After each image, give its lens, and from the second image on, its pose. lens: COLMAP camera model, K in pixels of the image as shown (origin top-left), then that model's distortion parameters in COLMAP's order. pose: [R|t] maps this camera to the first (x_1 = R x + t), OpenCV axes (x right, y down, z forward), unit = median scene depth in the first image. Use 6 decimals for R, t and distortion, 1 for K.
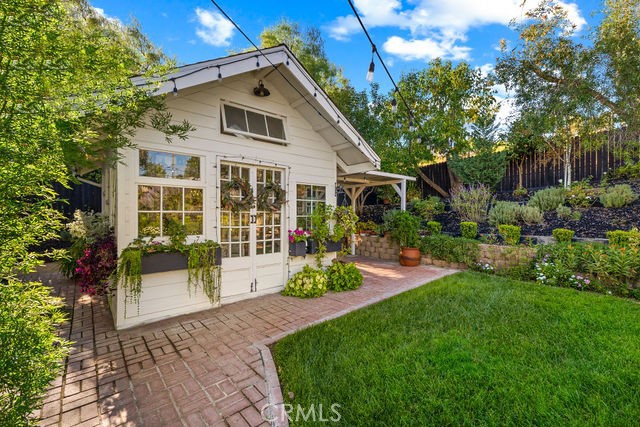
lens RADIAL K [[270.8, 0, 320.0], [0, 270.8, 213.5], [0, 0, 1]] dist [-0.000088, -0.000142]
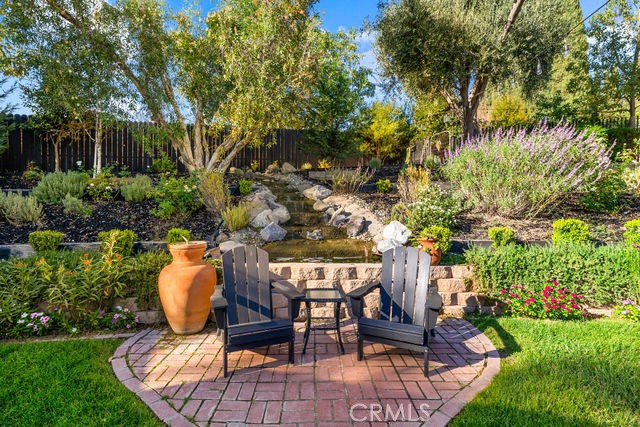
lens RADIAL K [[300.1, 0, 320.0], [0, 300.1, 213.5], [0, 0, 1]] dist [-0.002345, -0.000484]
pose [[0.330582, -0.001803, 0.943776, 0.542021], [-0.007897, 0.999958, 0.004677, 0.008187], [-0.943744, -0.008999, 0.330553, 0.201417]]
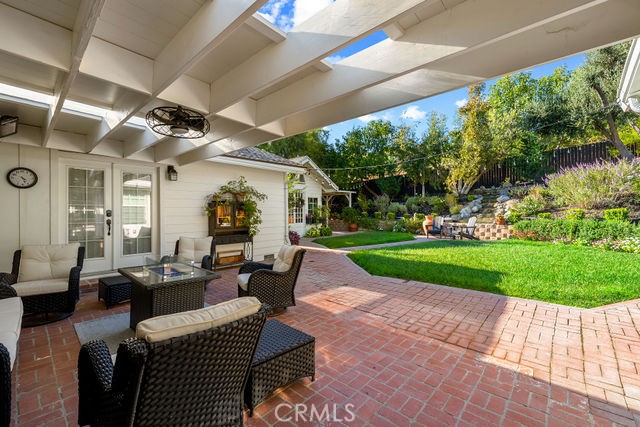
lens RADIAL K [[269.8, 0, 319.3], [0, 269.8, 206.2], [0, 0, 1]] dist [0.000753, -0.000009]
pose [[0.993545, -0.007181, 0.113211, -0.302181], [0.008711, 0.999877, -0.013030, 0.013952], [-0.113104, 0.013932, 0.993485, -1.830932]]
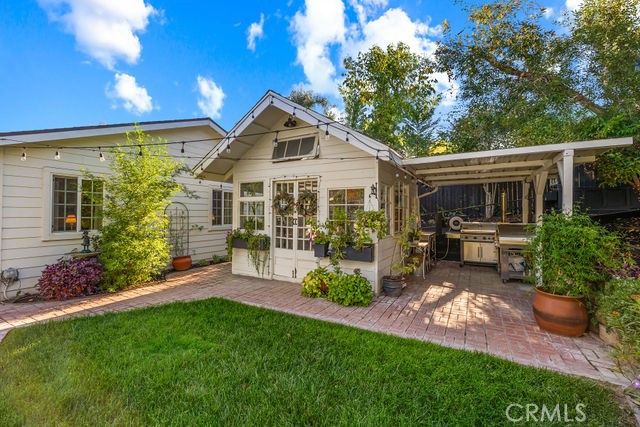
lens RADIAL K [[269.8, 0, 319.3], [0, 269.8, 206.2], [0, 0, 1]] dist [0.000753, -0.000009]
pose [[0.323667, -0.020938, -0.945939, 0.982575], [-0.002696, 0.999731, -0.023051, -0.022510], [0.946167, 0.010011, 0.323524, 0.671349]]
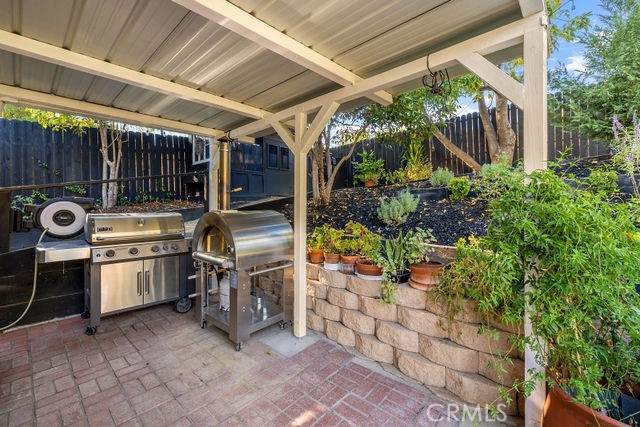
lens RADIAL K [[277.8, 0, 320.0], [0, 277.8, 213.5], [0, 0, 1]] dist [0.000141, -0.000027]
pose [[0.993221, -0.004828, 0.116138, 0.203637], [0.002373, 0.999771, 0.021265, 0.017655], [-0.116215, -0.020846, 0.993005, 1.288860]]
